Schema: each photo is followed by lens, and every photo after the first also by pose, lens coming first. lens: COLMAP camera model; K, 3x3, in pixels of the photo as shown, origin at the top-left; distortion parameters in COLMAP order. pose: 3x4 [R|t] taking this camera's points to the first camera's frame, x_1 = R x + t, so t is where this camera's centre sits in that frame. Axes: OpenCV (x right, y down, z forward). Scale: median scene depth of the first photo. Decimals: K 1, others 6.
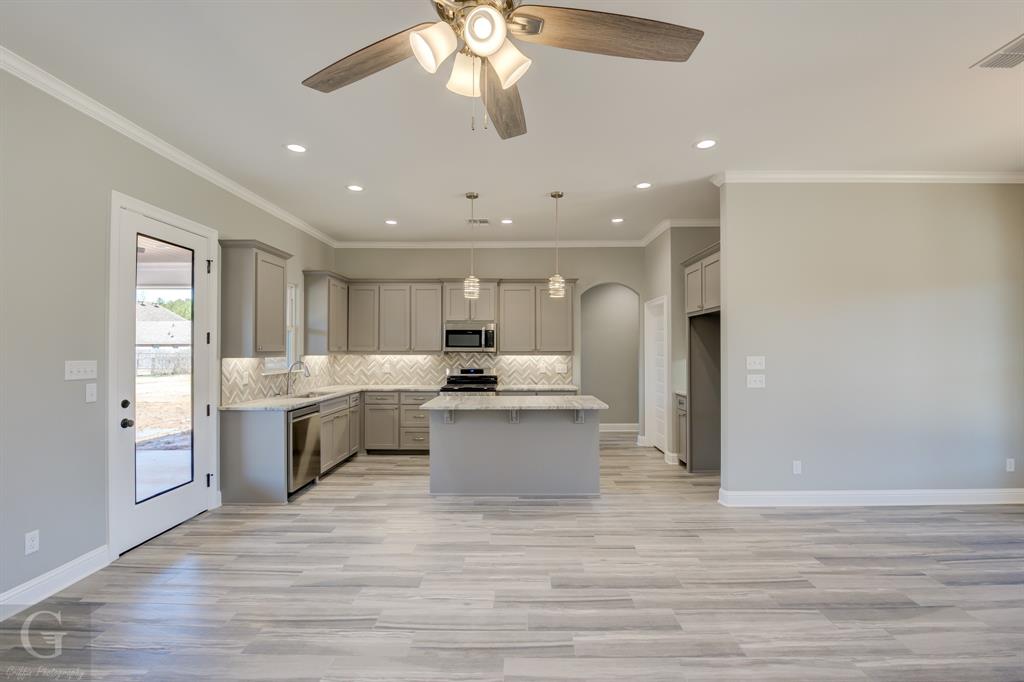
lens RADIAL K [[451.2, 0, 514.2], [0, 451.2, 343.0], [0, 0, 1]] dist [-0.011086, -0.004270]
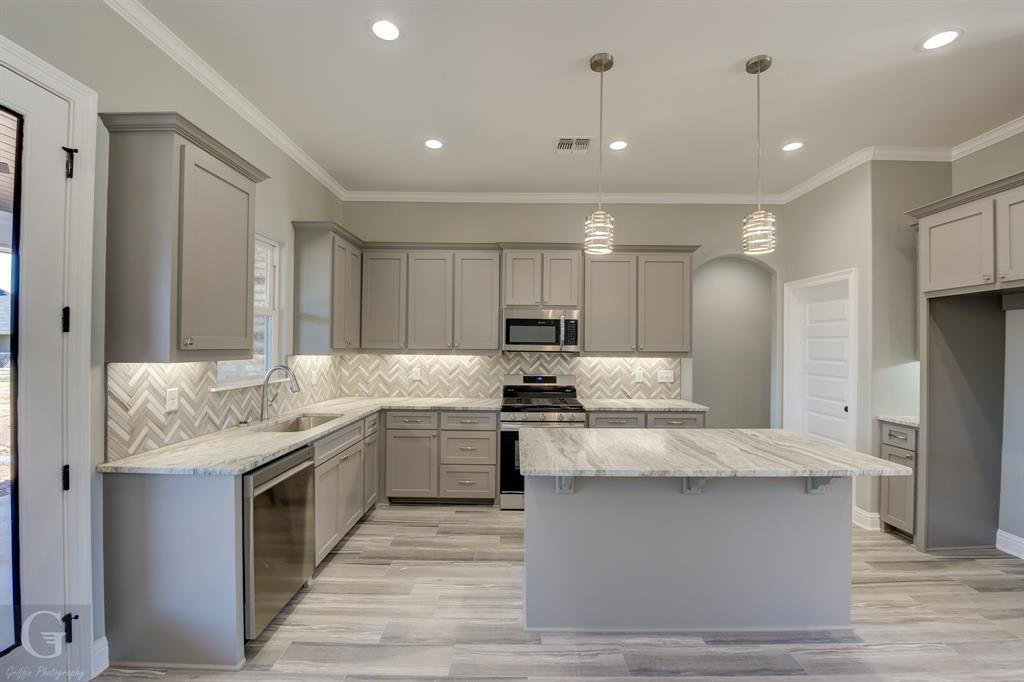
lens RADIAL K [[422.2, 0, 512.9], [0, 422.2, 344.1], [0, 0, 1]] dist [-0.026194, 0.000427]
pose [[0.999930, 0.009328, 0.007339, -0.200884], [-0.009383, 0.999927, 0.007565, 0.005867], [-0.007268, -0.007634, 0.999944, 0.505961]]
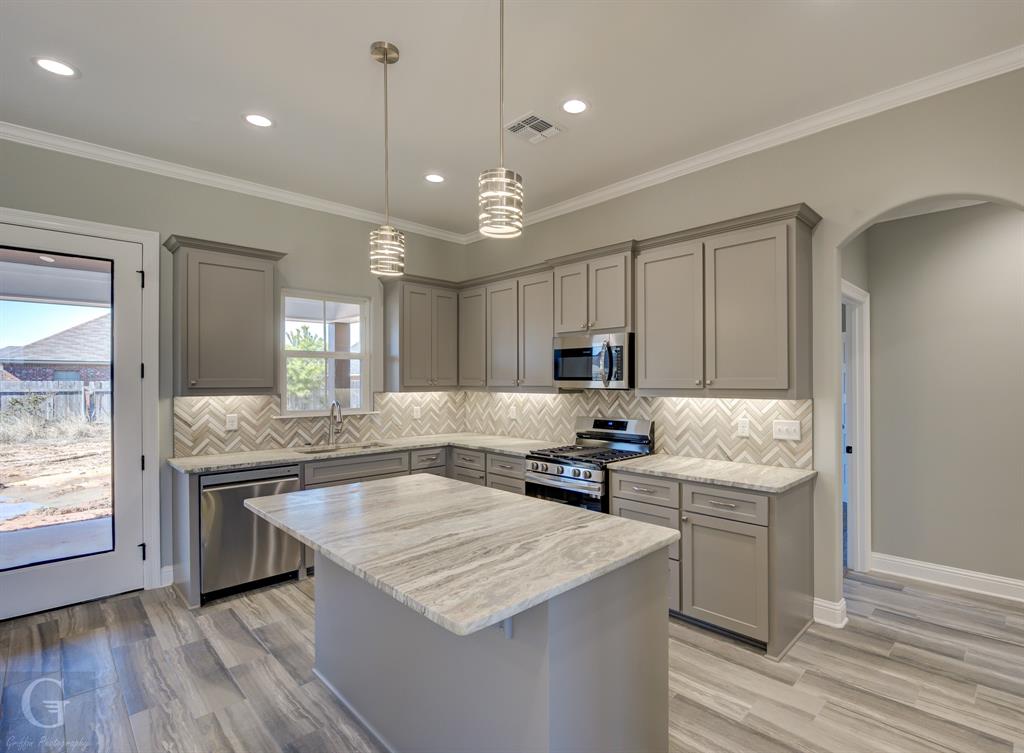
lens RADIAL K [[493.9, 0, 565.0], [0, 493.9, 380.0], [0, 0, 1]] dist [-0.014583, -0.001384]
pose [[0.737280, -0.003398, -0.675579, 0.382704], [0.011181, 0.999912, 0.007173, 0.006616], [0.675495, -0.012842, 0.737253, 0.757663]]
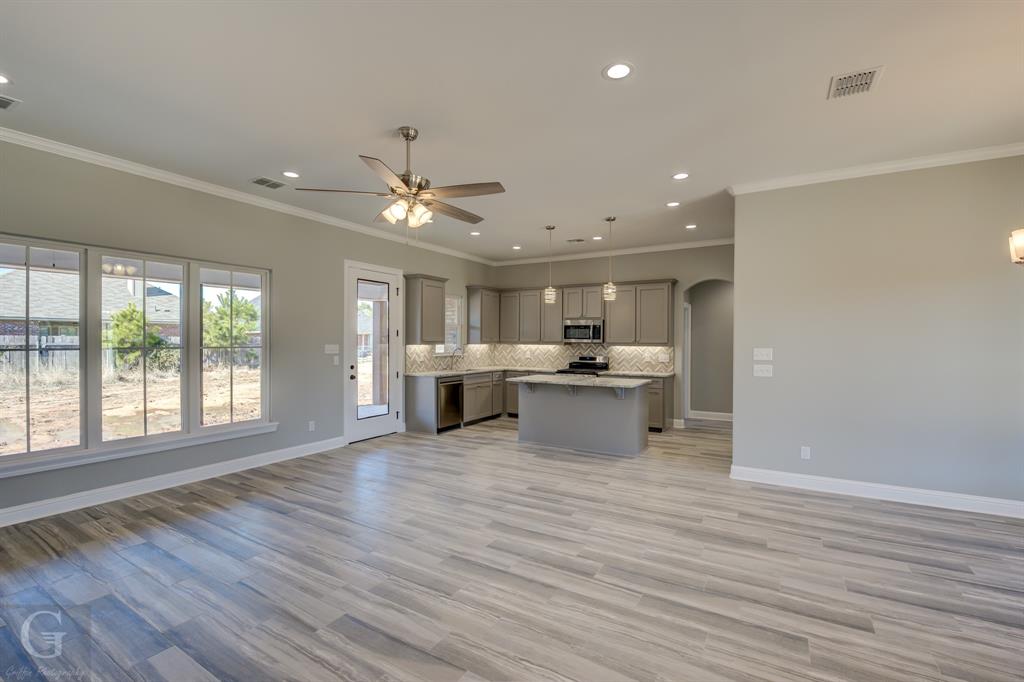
lens RADIAL K [[451.2, 0, 510.0], [0, 451.2, 344.3], [0, 0, 1]] dist [-0.011086, -0.004270]
pose [[0.861821, 0.010085, -0.507113, 0.499376], [0.001443, 0.999749, 0.022335, -0.005471], [0.507211, -0.019981, 0.861590, -0.242478]]
